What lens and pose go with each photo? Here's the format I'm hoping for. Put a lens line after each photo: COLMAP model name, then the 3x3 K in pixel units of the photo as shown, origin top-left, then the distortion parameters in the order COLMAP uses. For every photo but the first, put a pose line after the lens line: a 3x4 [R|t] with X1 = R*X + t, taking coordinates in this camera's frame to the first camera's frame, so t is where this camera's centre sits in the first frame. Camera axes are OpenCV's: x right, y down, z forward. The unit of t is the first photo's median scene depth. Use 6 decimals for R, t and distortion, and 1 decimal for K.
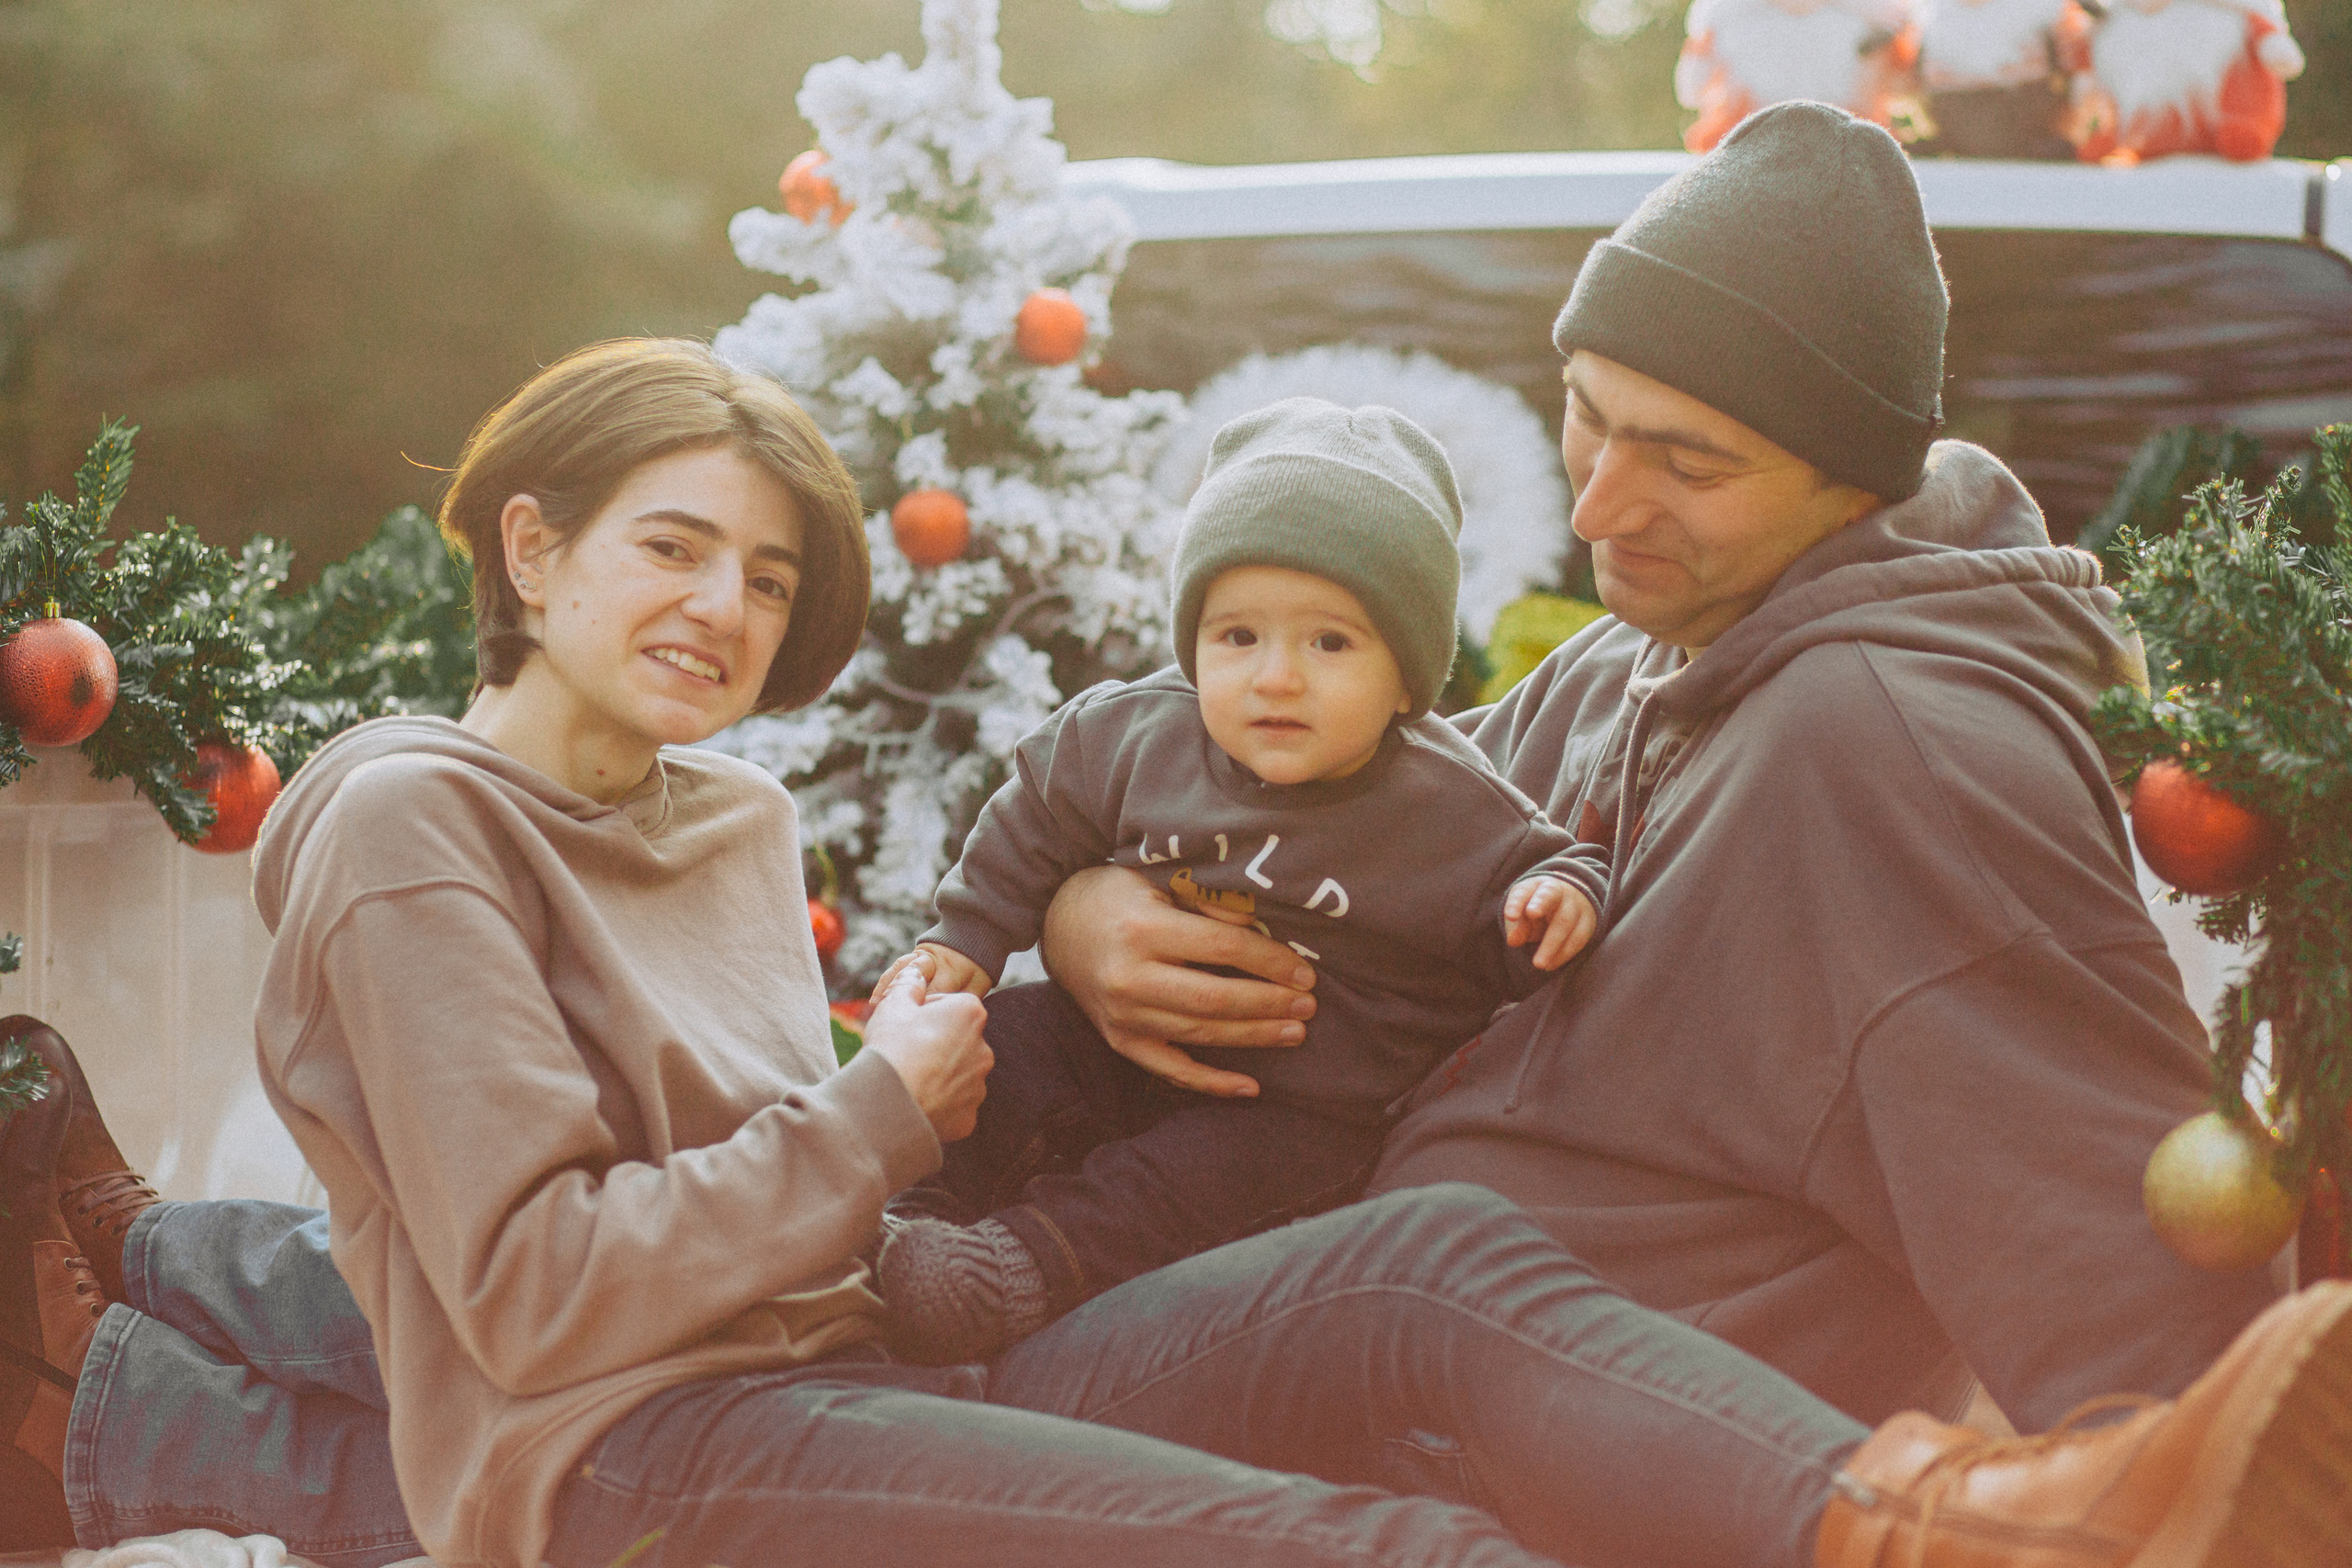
lens RADIAL K [[6141.0, 0, 1176.0], [0, 6141.0, 784.0], [0, 0, 1]] dist [0.038543, -3.774626]
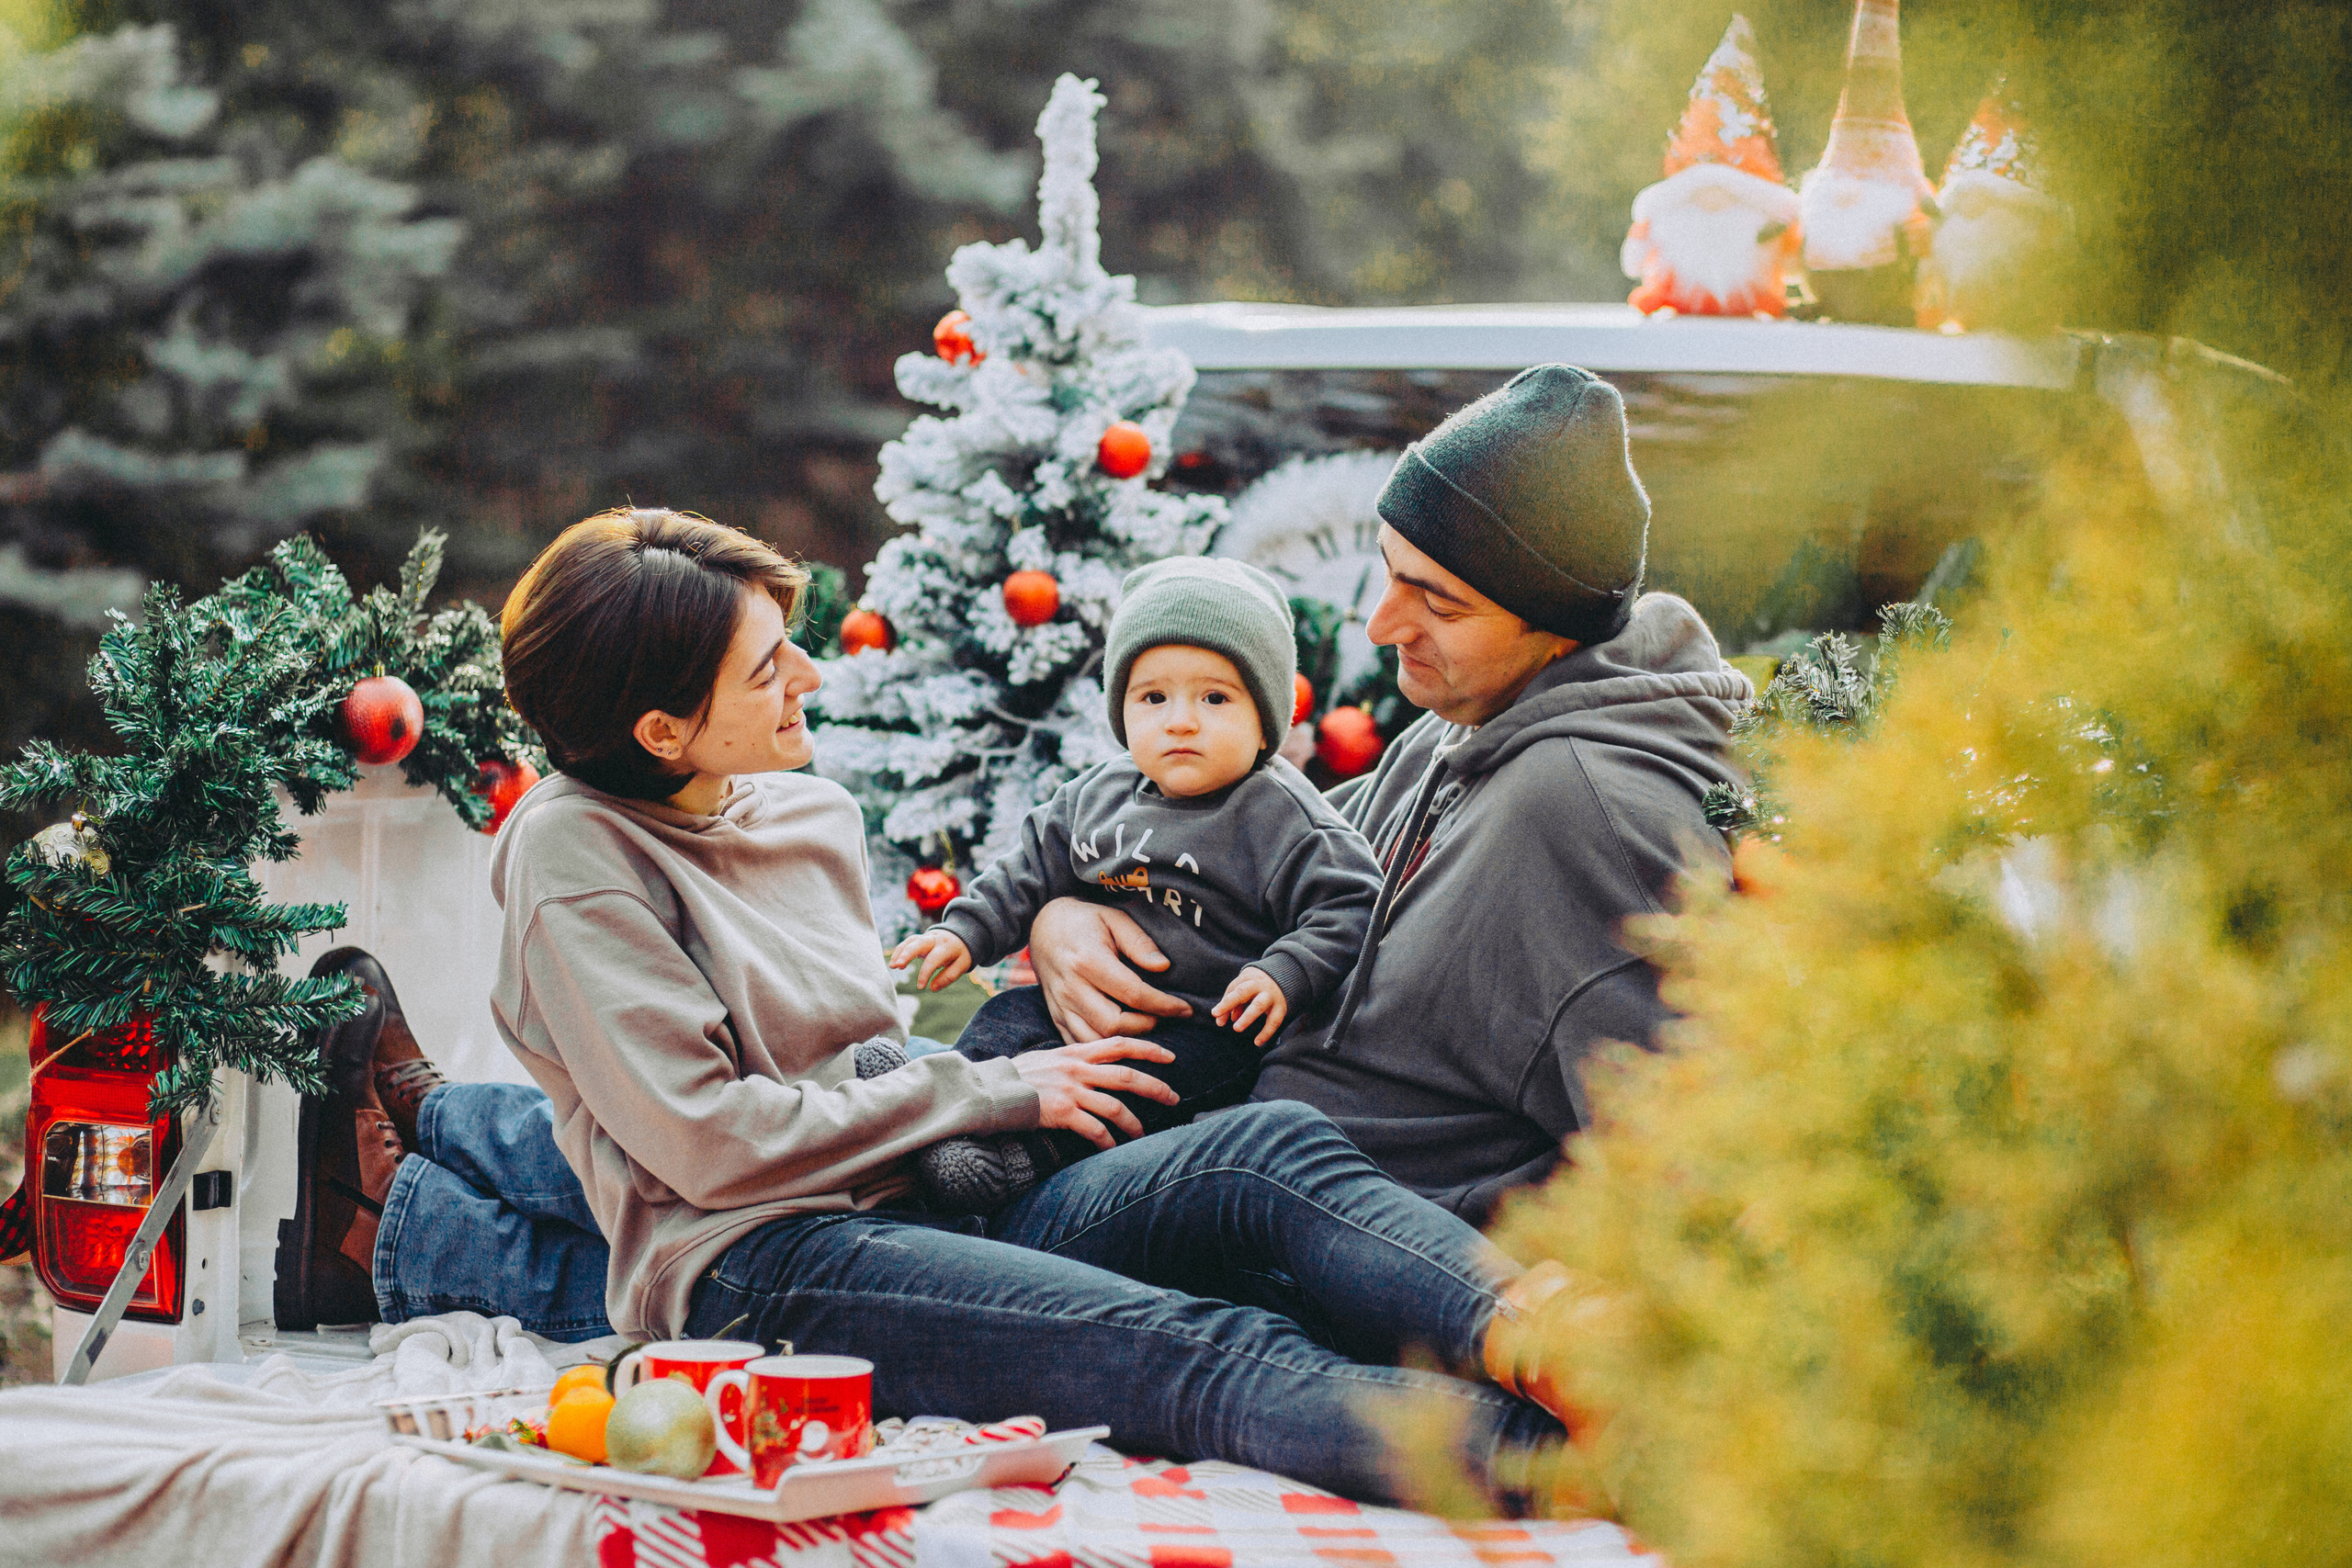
lens RADIAL K [[5960.7, 0, 1176.0], [0, 5960.7, 784.0], [0, 0, 1]] dist [-0.012755, -0.490237]
pose [[0.997924, 0.023607, -0.059913, 0.073085], [-0.022283, 0.999495, 0.022673, -0.031516], [0.060418, -0.021291, 0.997946, -0.321139]]
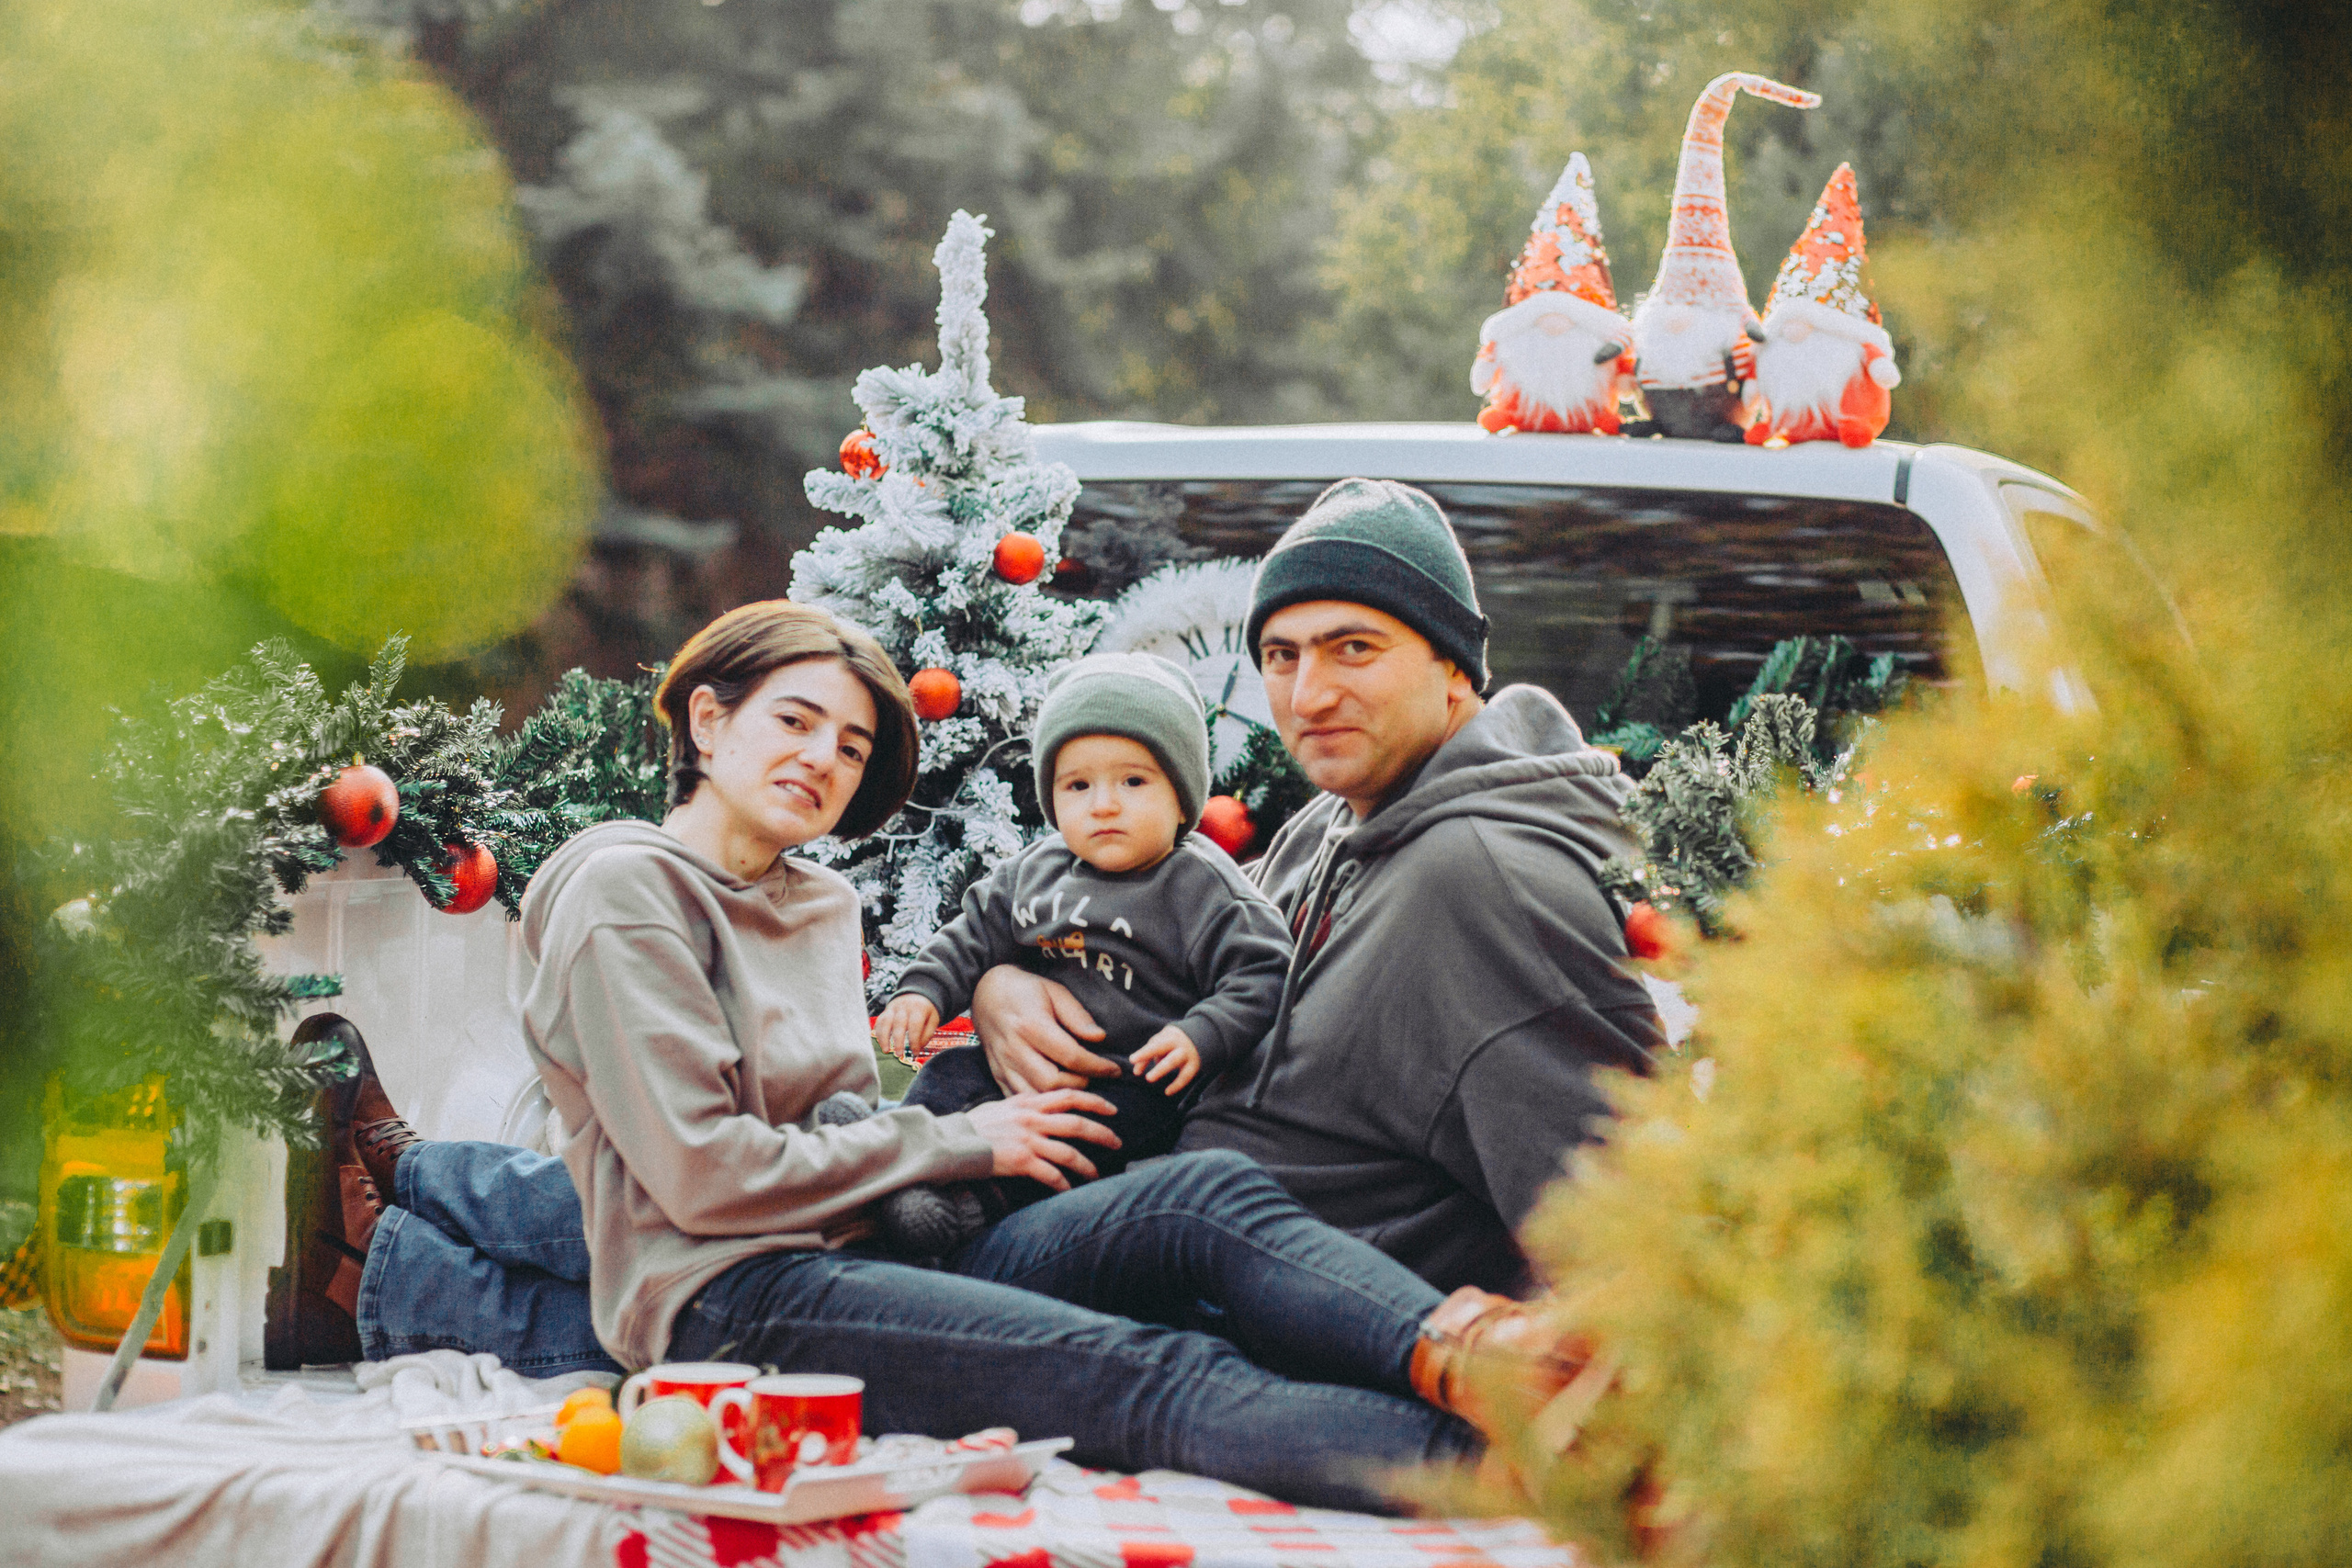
lens RADIAL K [[5960.7, 0, 1176.0], [0, 5960.7, 784.0], [0, 0, 1]] dist [-0.012755, -0.490237]
pose [[0.999727, 0.020151, -0.011867, 0.035569], [-0.020105, 0.999790, 0.003911, -0.027202], [0.011943, -0.003672, 0.999922, -0.428888]]
